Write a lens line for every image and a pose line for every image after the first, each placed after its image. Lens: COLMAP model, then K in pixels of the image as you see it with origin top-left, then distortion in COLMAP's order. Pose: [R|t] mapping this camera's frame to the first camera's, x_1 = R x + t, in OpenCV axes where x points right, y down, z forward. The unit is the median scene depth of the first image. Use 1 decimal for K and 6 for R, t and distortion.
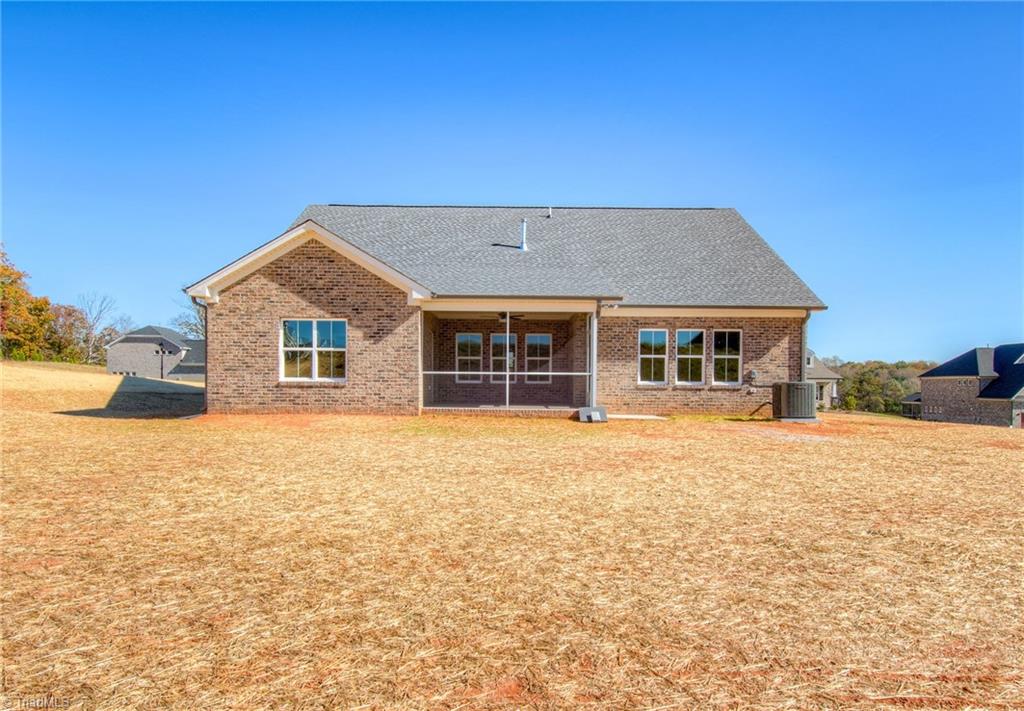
lens RADIAL K [[699.1, 0, 512.0], [0, 699.1, 355.5], [0, 0, 1]] dist [0.003568, 0.000077]
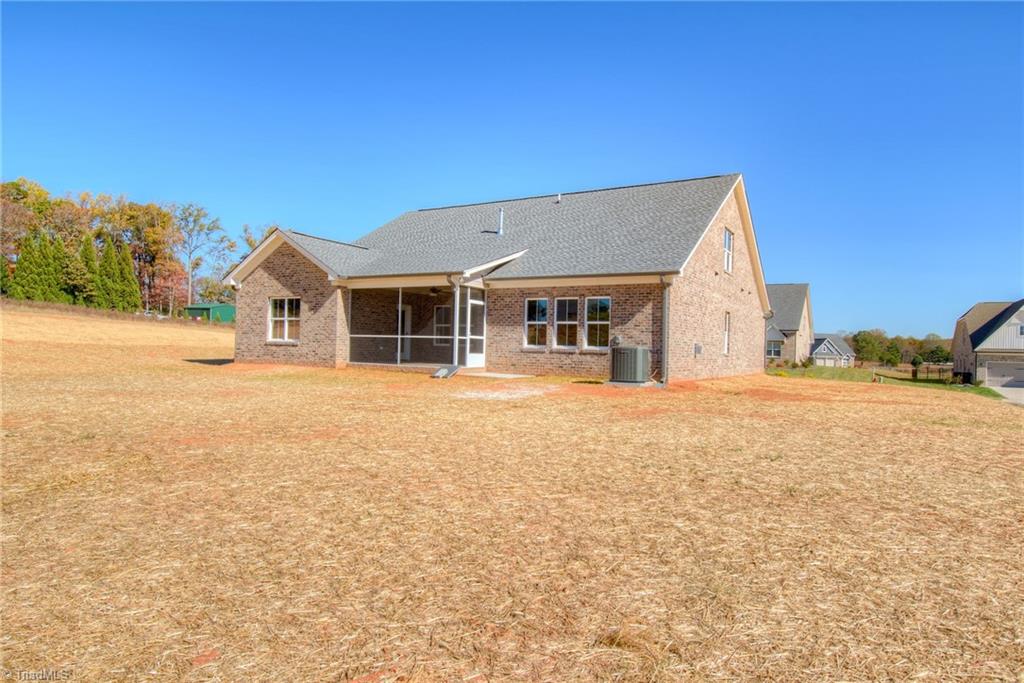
lens RADIAL K [[601.5, 0, 515.2], [0, 601.5, 308.3], [0, 0, 1]] dist [-0.003956, -0.000758]
pose [[0.875107, -0.017167, -0.483625, 0.682905], [0.002860, 0.999537, -0.030305, 0.007778], [0.483921, 0.025137, 0.874750, 0.153334]]
